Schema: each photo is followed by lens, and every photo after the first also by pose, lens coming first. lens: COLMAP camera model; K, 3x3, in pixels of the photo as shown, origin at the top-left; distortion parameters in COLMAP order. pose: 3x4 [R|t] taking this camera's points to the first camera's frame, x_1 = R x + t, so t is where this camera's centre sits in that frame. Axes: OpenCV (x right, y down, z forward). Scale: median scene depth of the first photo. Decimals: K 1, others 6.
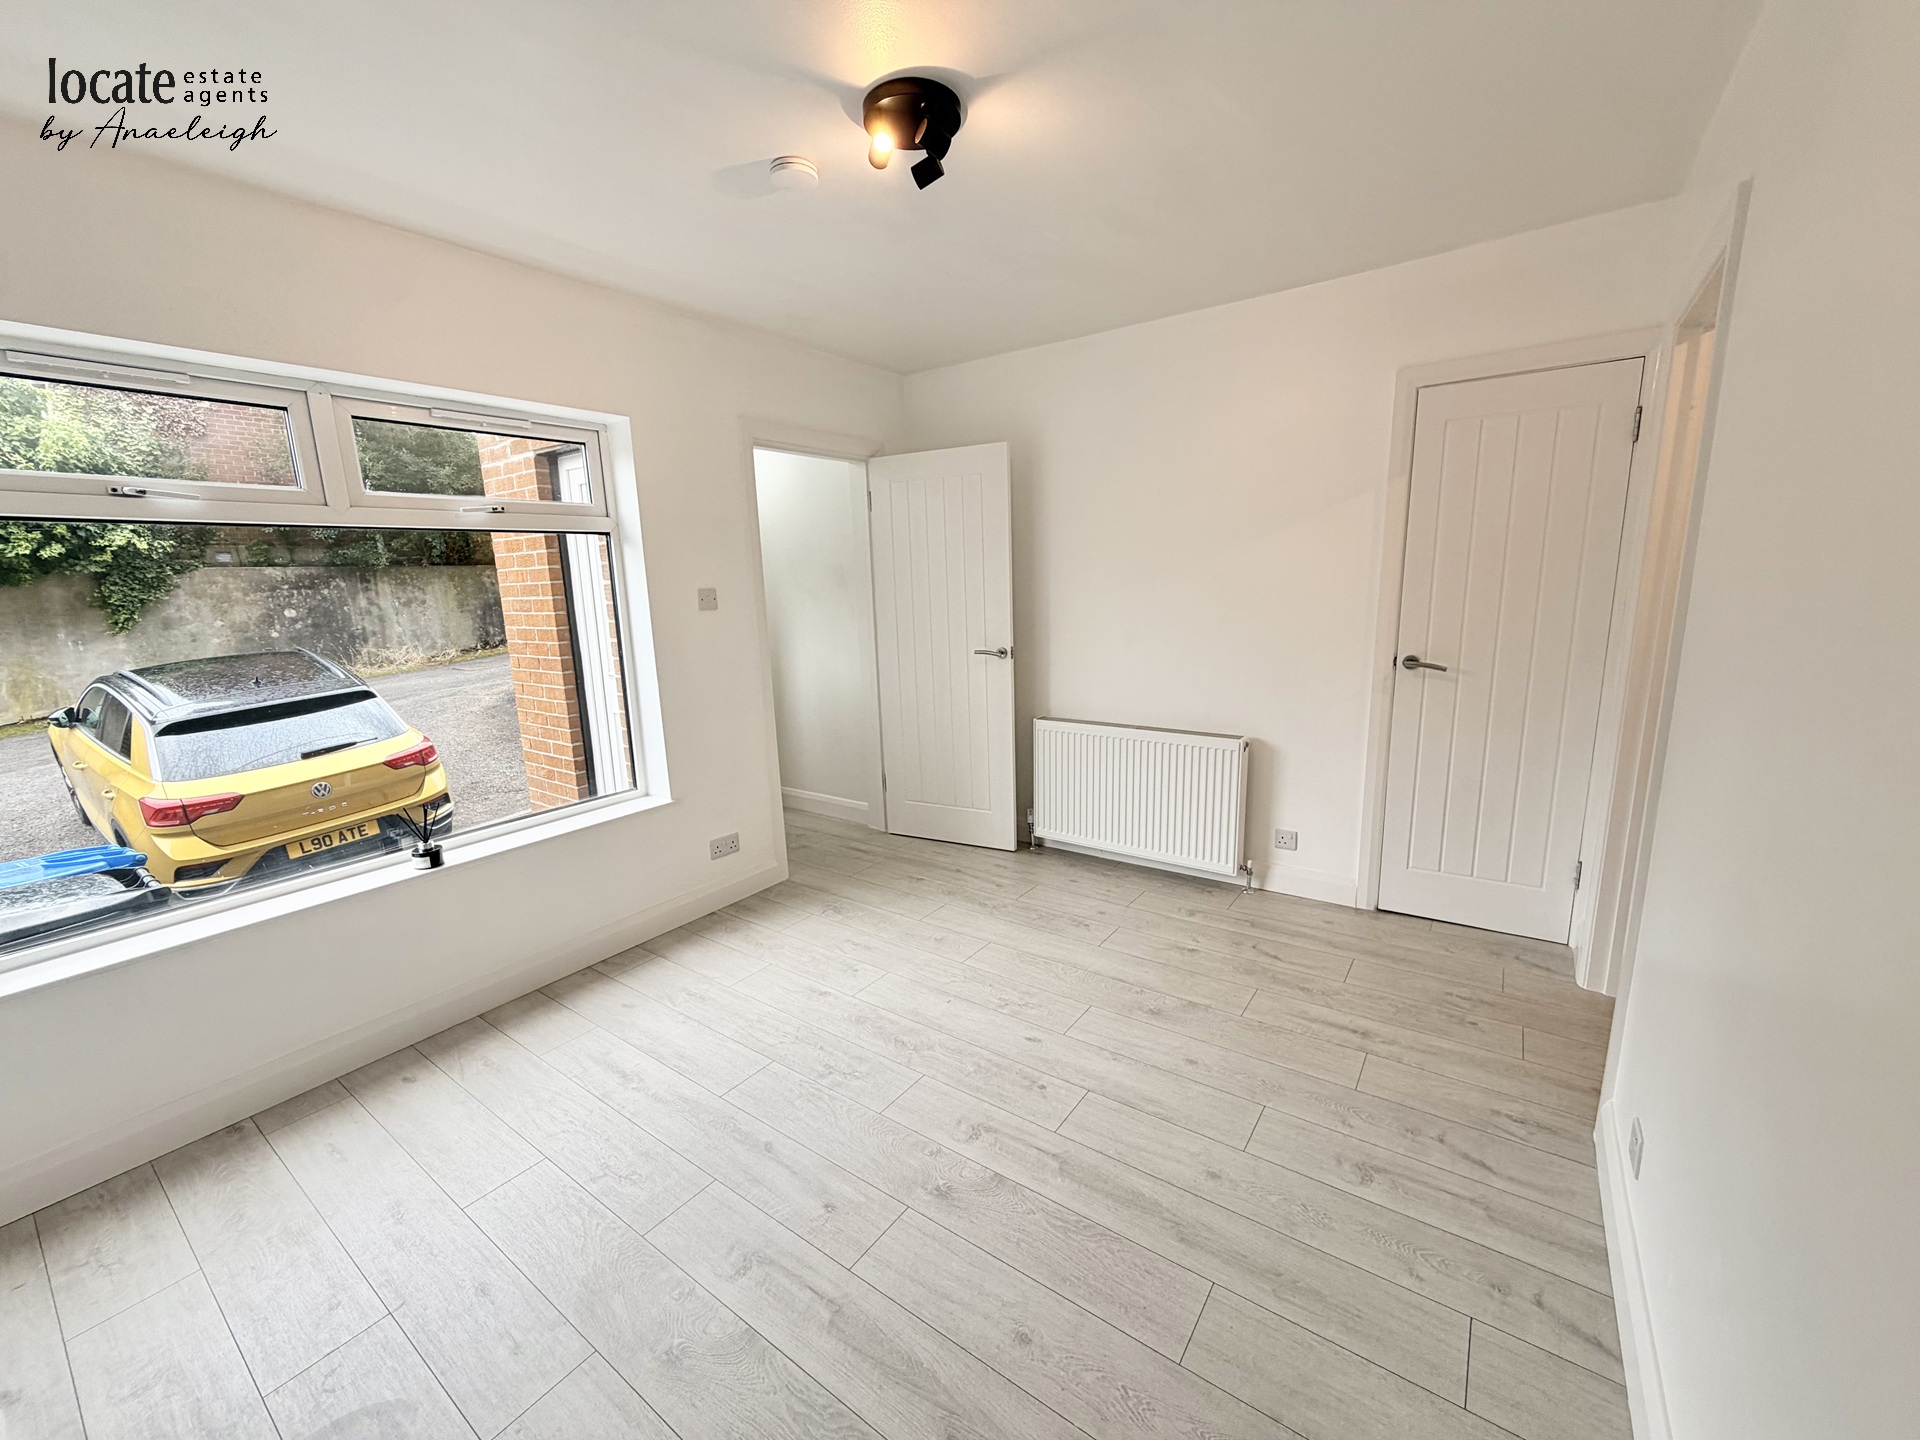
lens RADIAL K [[763.9, 0, 955.5], [0, 763.9, 723.9], [0, 0, 1]] dist [-0.002135, -0.000081]
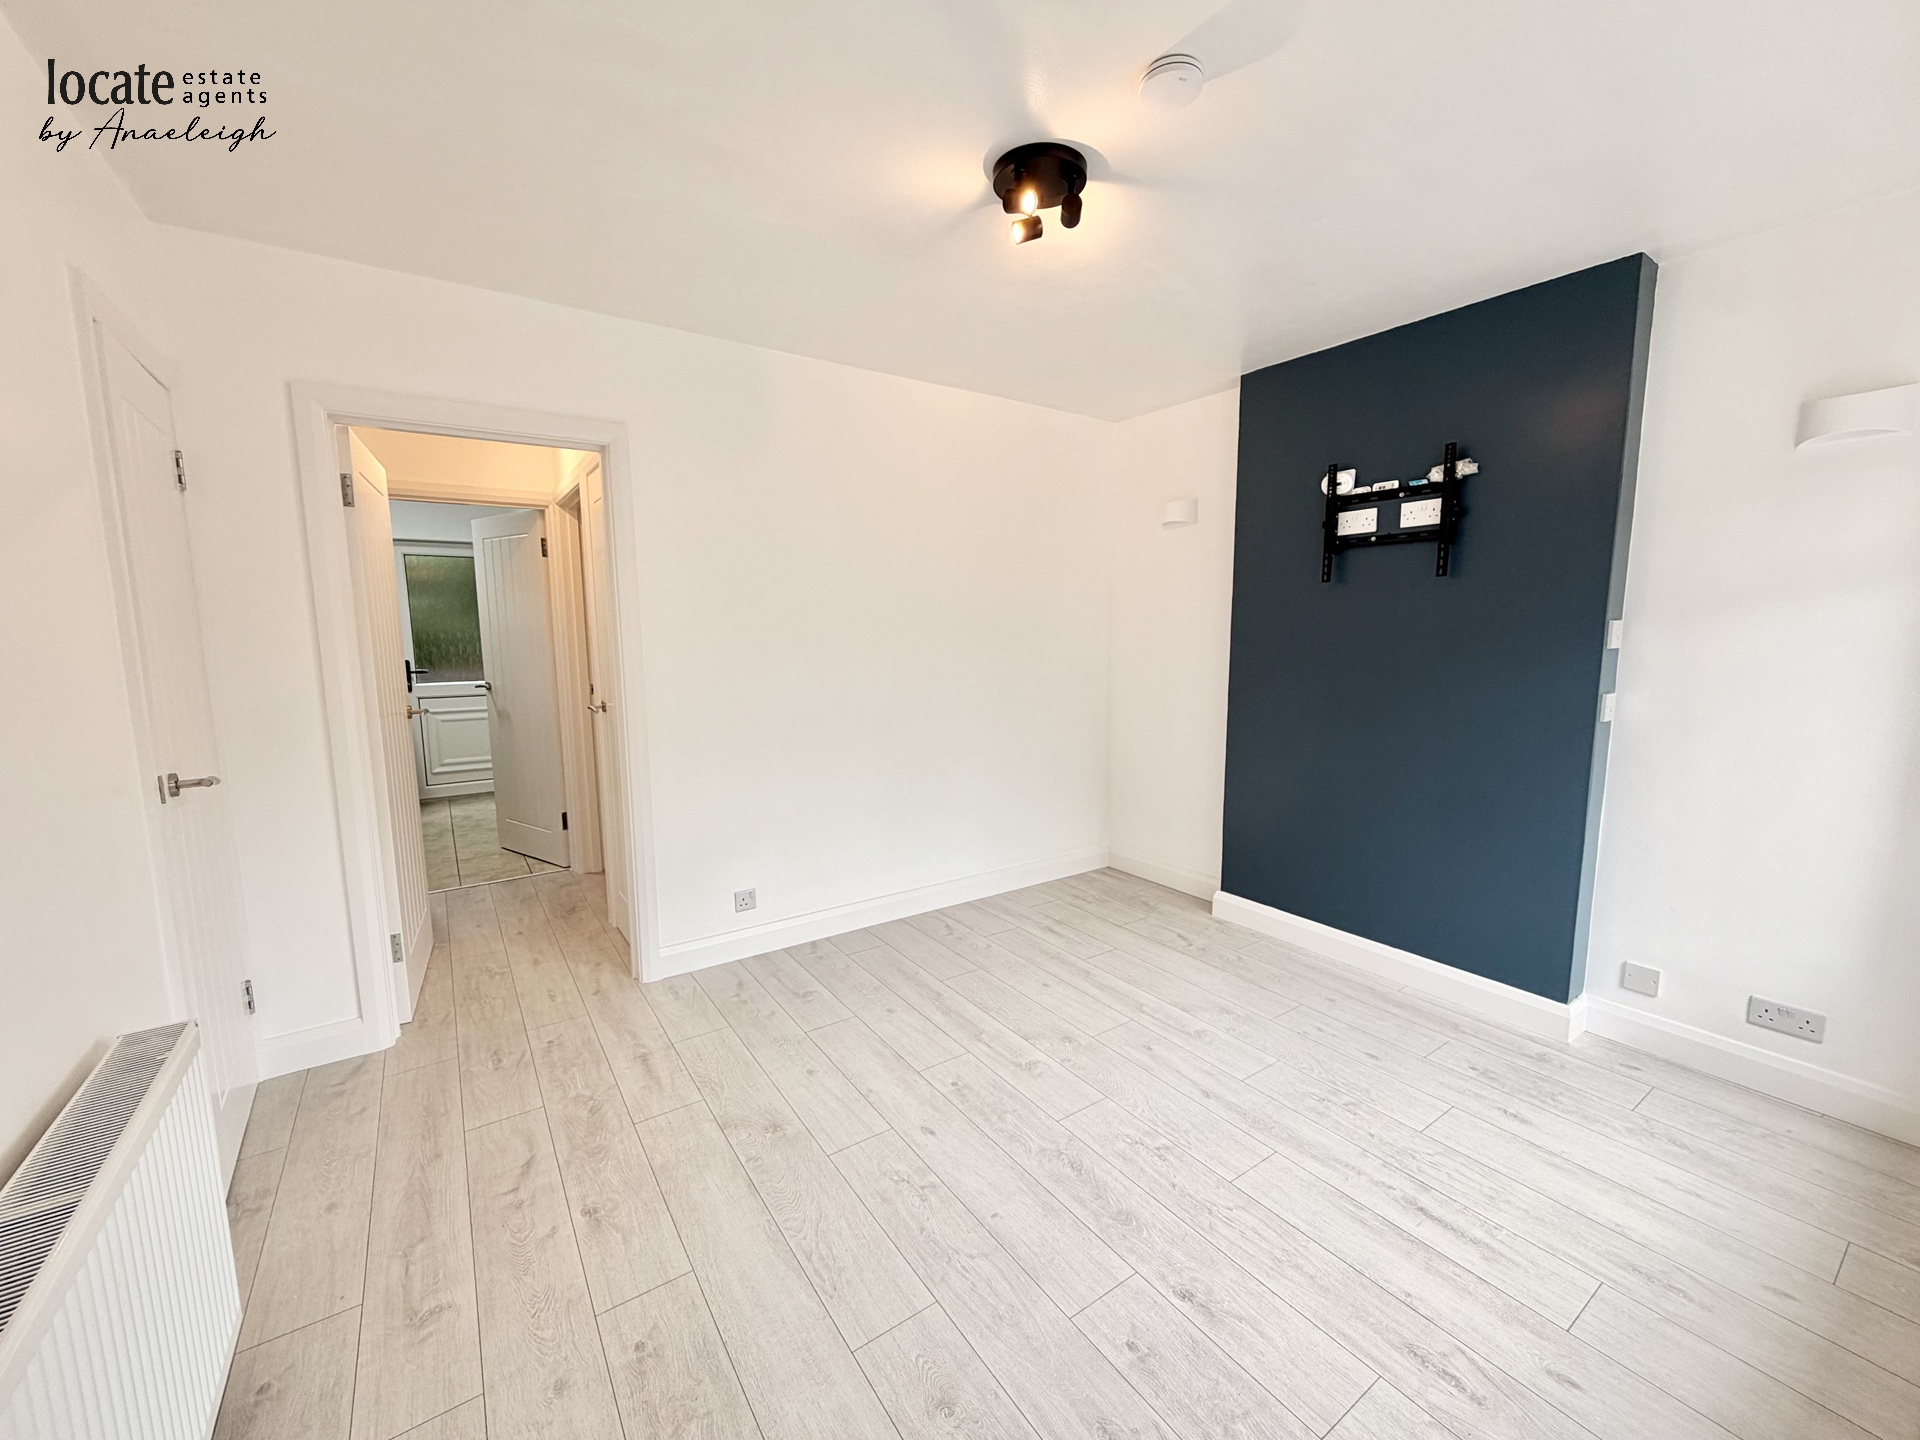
lens RADIAL K [[763.9, 0, 952.8], [0, 763.9, 726.0], [0, 0, 1]] dist [-0.002135, -0.000081]
pose [[-0.939594, -0.007548, 0.342208, -0.232381], [0.100368, 0.949737, 0.296524, -0.304838], [-0.327246, 0.312958, -0.891609, 1.670188]]
